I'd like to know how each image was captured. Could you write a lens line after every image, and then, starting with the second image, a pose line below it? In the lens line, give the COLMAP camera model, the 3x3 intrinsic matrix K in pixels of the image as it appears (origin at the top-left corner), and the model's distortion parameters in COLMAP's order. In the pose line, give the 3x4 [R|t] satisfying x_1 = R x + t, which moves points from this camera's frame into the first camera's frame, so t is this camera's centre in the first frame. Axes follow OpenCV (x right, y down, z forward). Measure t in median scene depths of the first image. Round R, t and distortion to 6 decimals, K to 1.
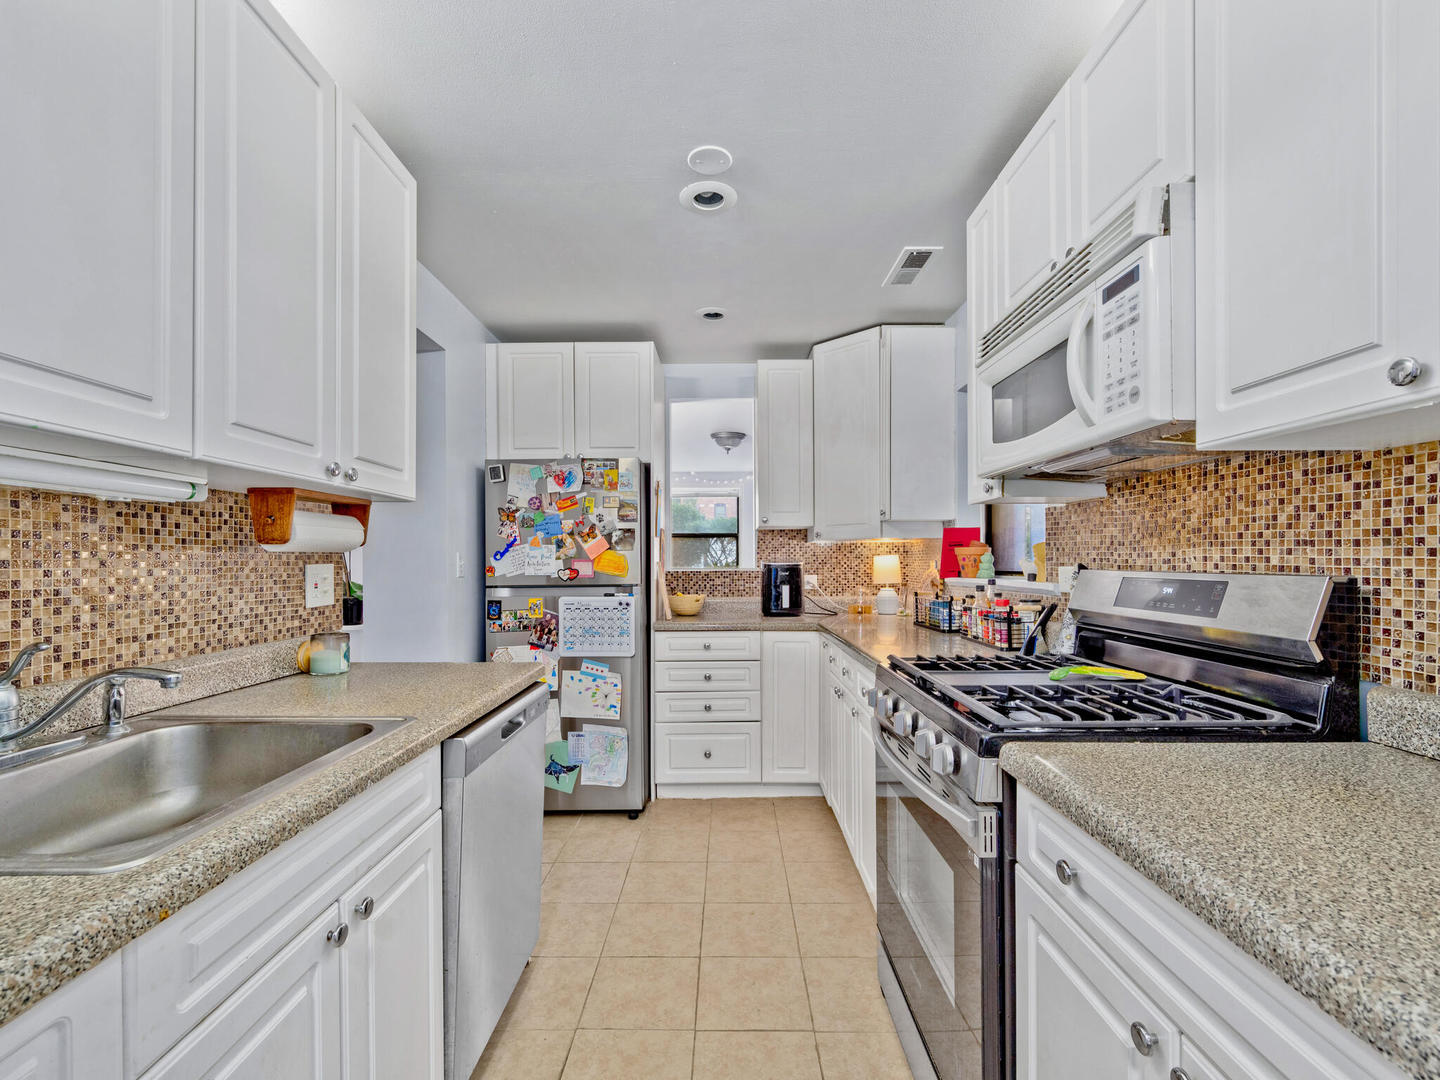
lens RADIAL K [[646.1, 0, 729.8], [0, 646.1, 560.5], [0, 0, 1]] dist [-0.008964, -0.001305]
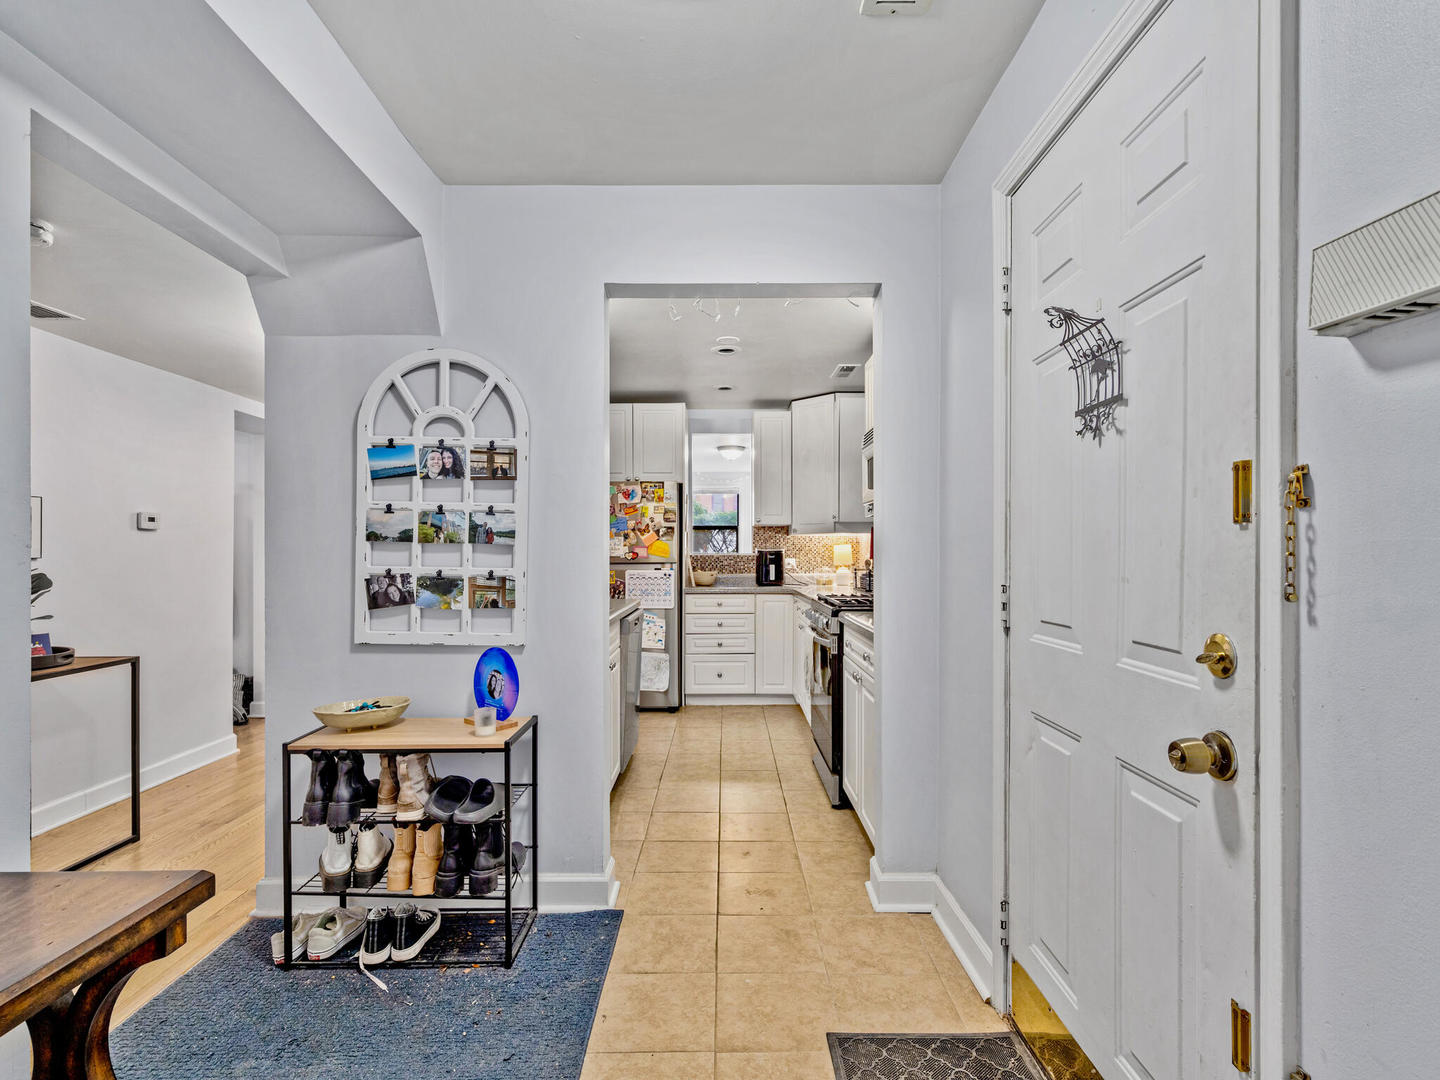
lens RADIAL K [[679.5, 0, 724.7], [0, 679.5, 548.9], [0, 0, 1]] dist [-0.032803, -0.001692]
pose [[0.999984, 0.004286, -0.003739, -0.018743], [-0.004300, 0.999983, -0.003866, 0.010283], [0.003723, 0.003882, 0.999986, -0.640036]]
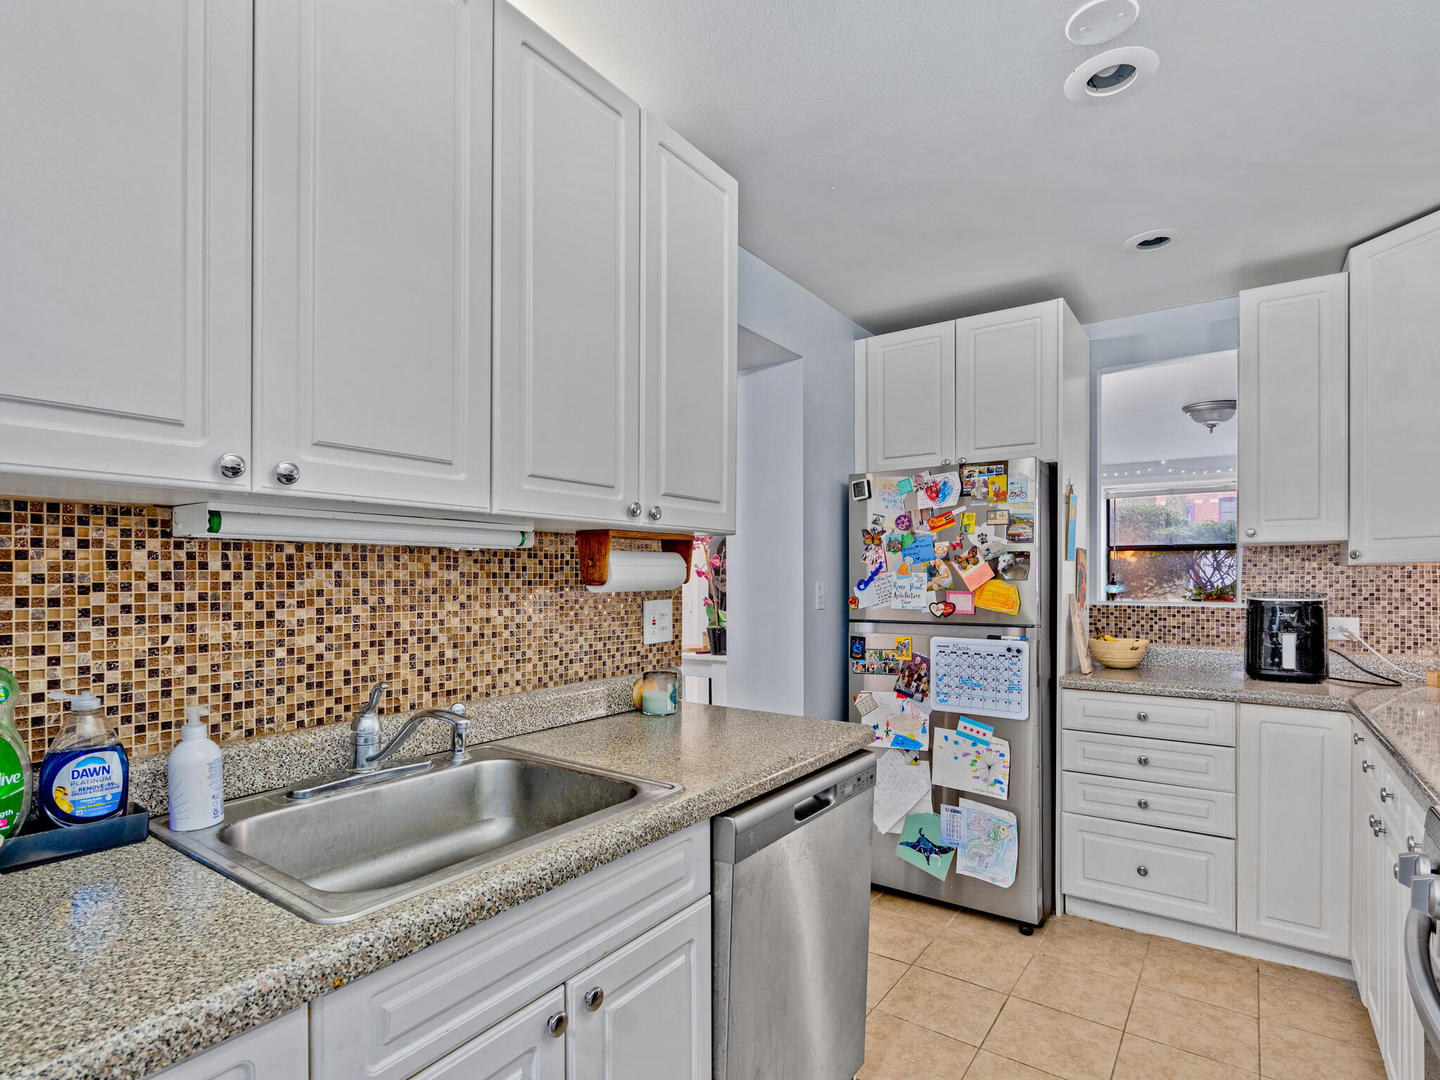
lens RADIAL K [[744.6, 0, 709.5], [0, 744.6, 577.3], [0, 0, 1]] dist [-0.002264, -0.001101]
pose [[0.811267, 0.005192, -0.584653, 0.058216], [-0.003861, 0.999986, 0.003523, -0.020656], [0.584663, -0.000601, 0.811276, 0.073874]]
